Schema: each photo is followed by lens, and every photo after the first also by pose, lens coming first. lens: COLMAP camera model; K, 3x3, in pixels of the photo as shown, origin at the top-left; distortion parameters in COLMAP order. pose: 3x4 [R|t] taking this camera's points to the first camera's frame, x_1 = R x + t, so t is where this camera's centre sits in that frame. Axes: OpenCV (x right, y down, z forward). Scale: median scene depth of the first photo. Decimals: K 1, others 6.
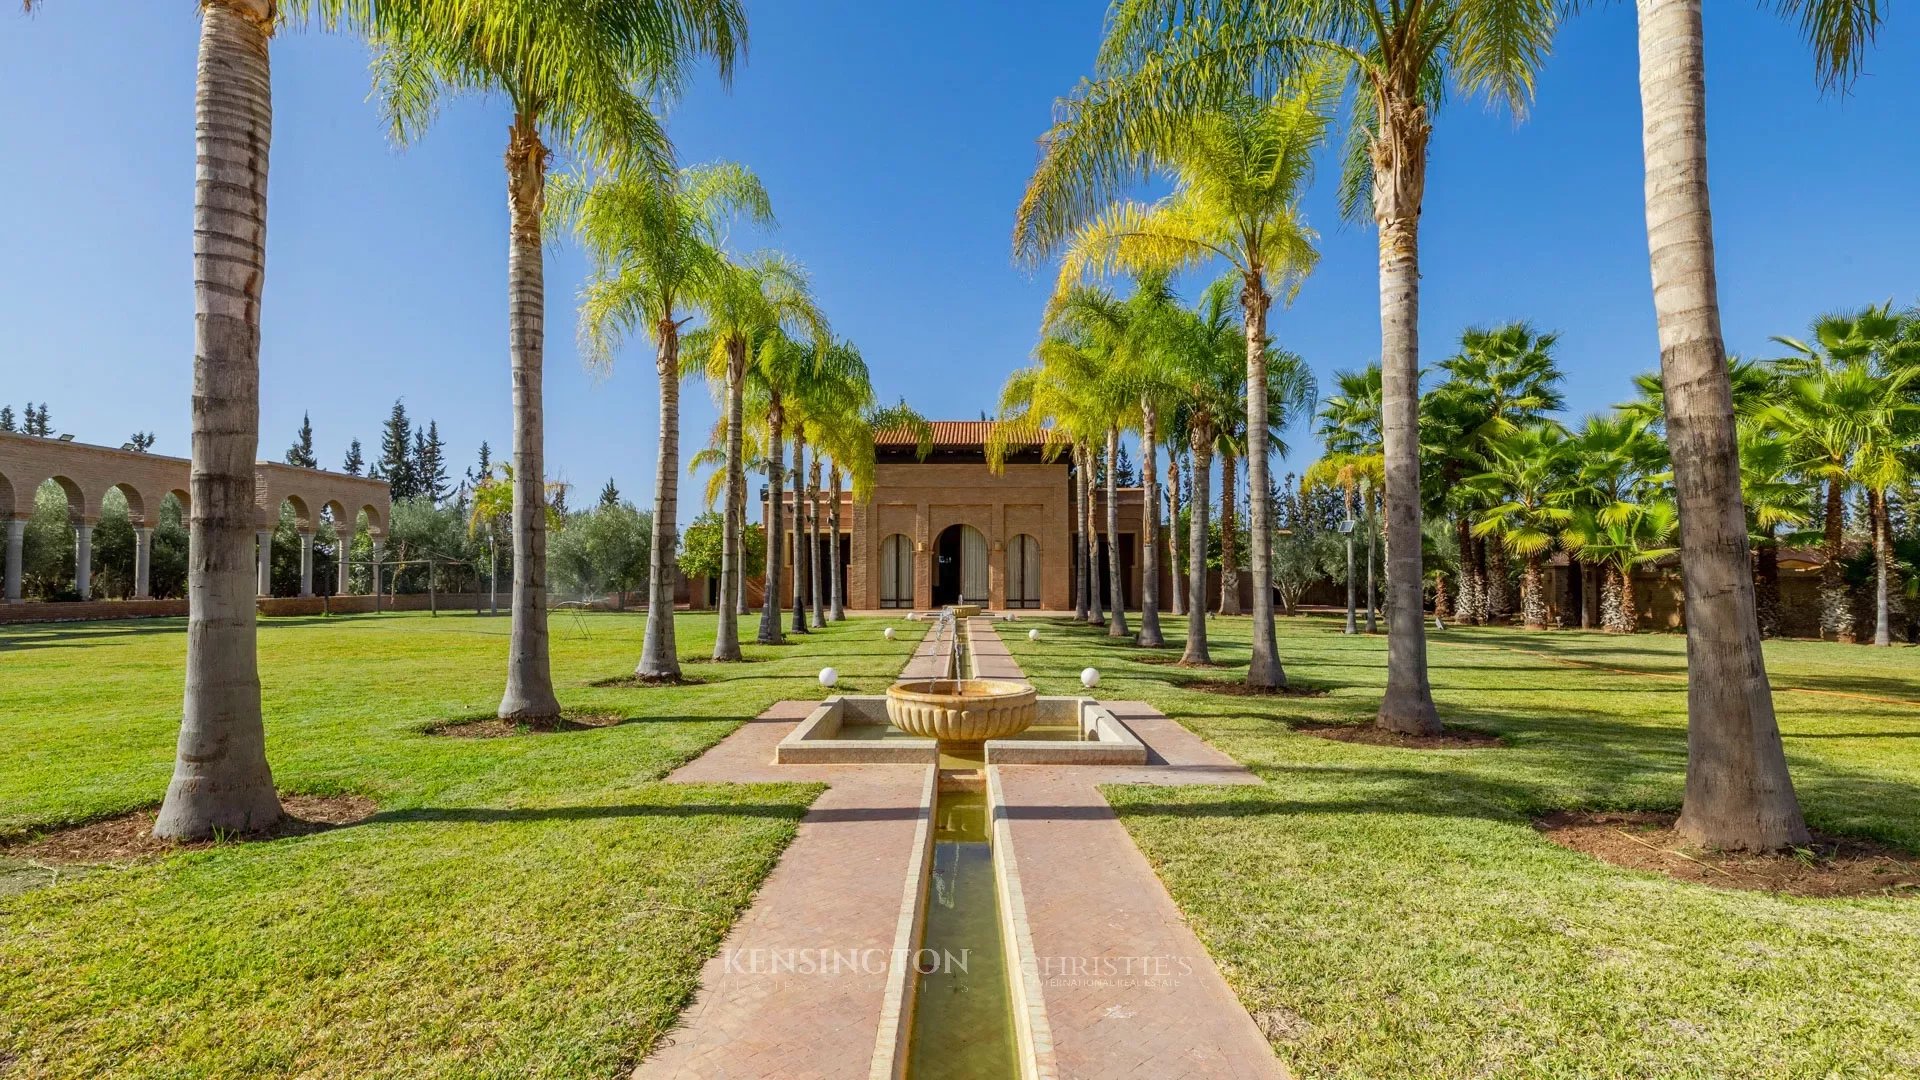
lens RADIAL K [[875.0, 0, 955.4], [0, 875.0, 549.6], [0, 0, 1]] dist [0.000044, 0.000168]
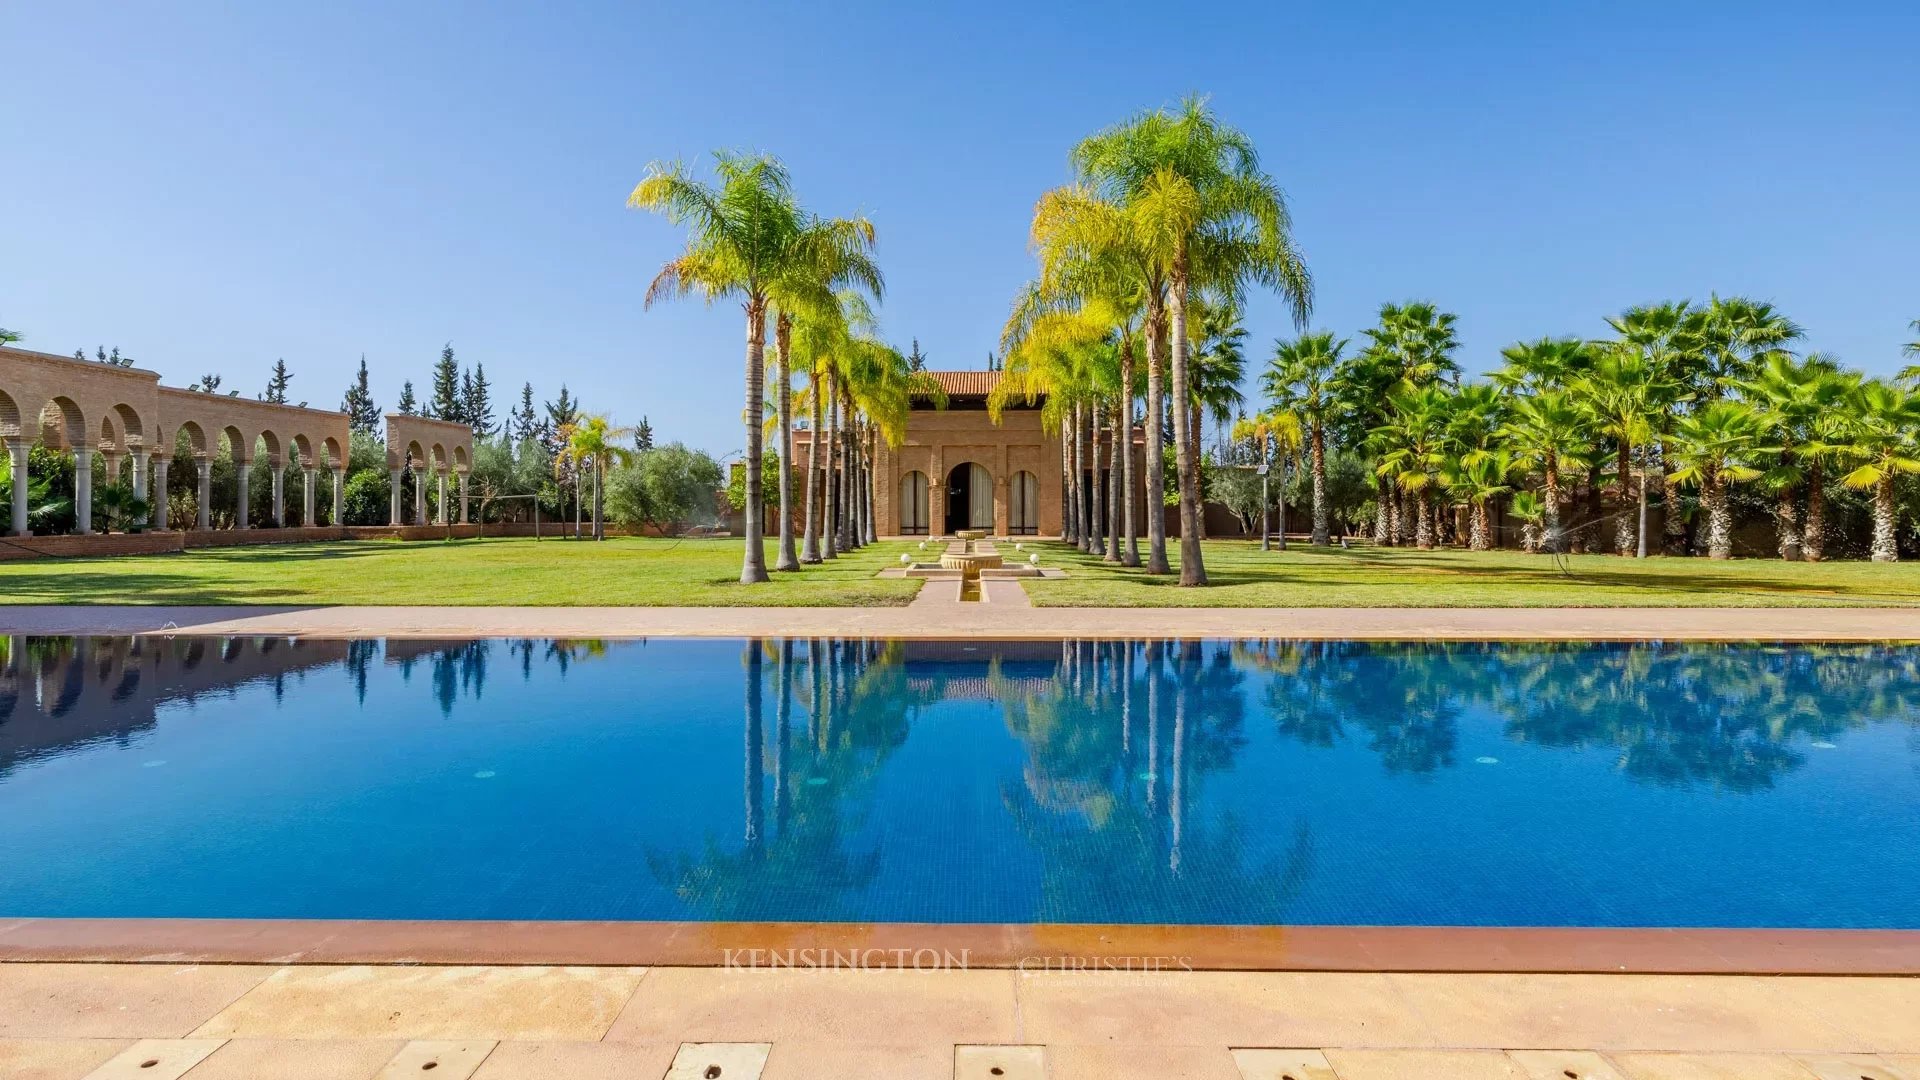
lens RADIAL K [[1043.3, 0, 955.8], [0, 1043.3, 502.0], [0, 0, 1]] dist [0.001771, 0.000040]
pose [[0.999979, -0.001075, -0.006404, -0.003732], [0.001249, 0.999629, 0.027225, -0.015894], [0.006372, -0.027232, 0.999609, -0.431846]]
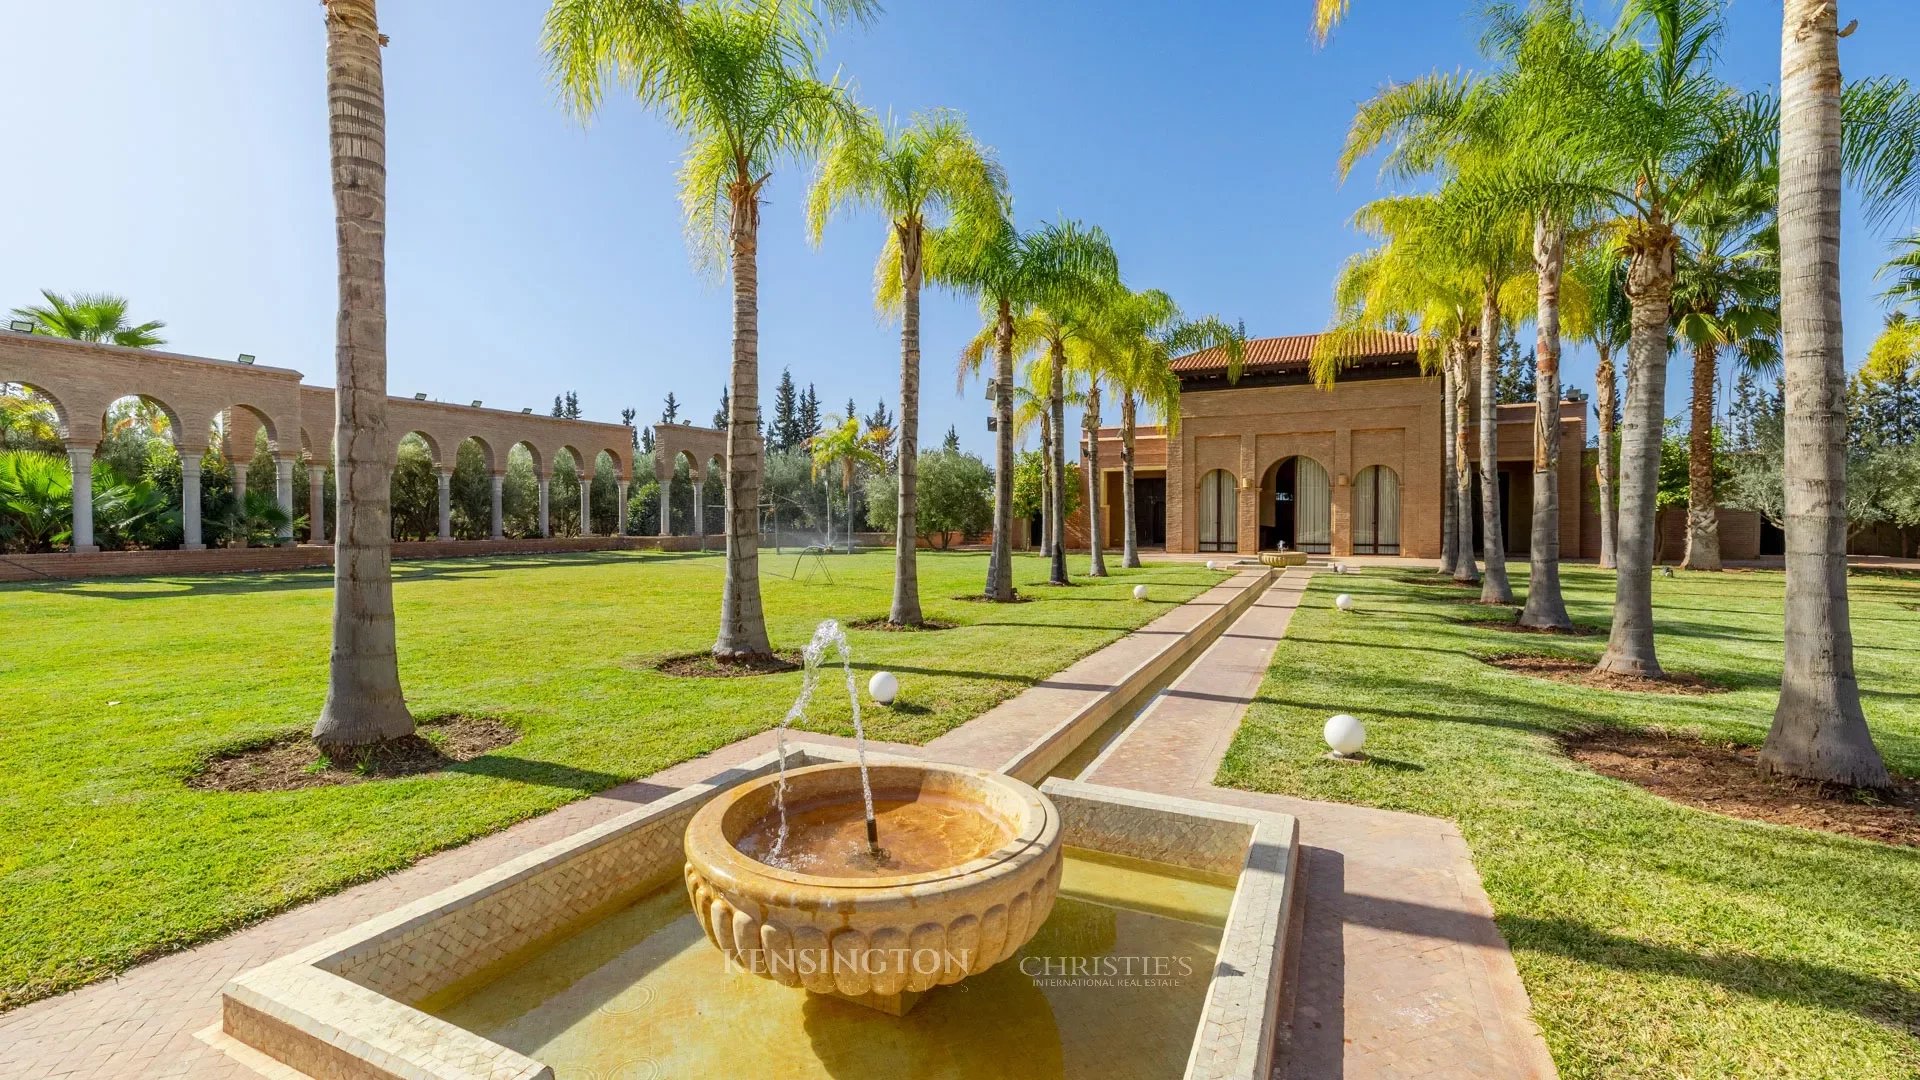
lens RADIAL K [[809.0, 0, 949.6], [0, 809.0, 532.7], [0, 0, 1]] dist [0.002510, 0.000606]
pose [[0.904303, 0.005901, -0.426850, 0.043773], [0.016722, 0.998647, 0.049232, 0.001904], [0.426563, -0.051658, 0.902981, 0.147631]]
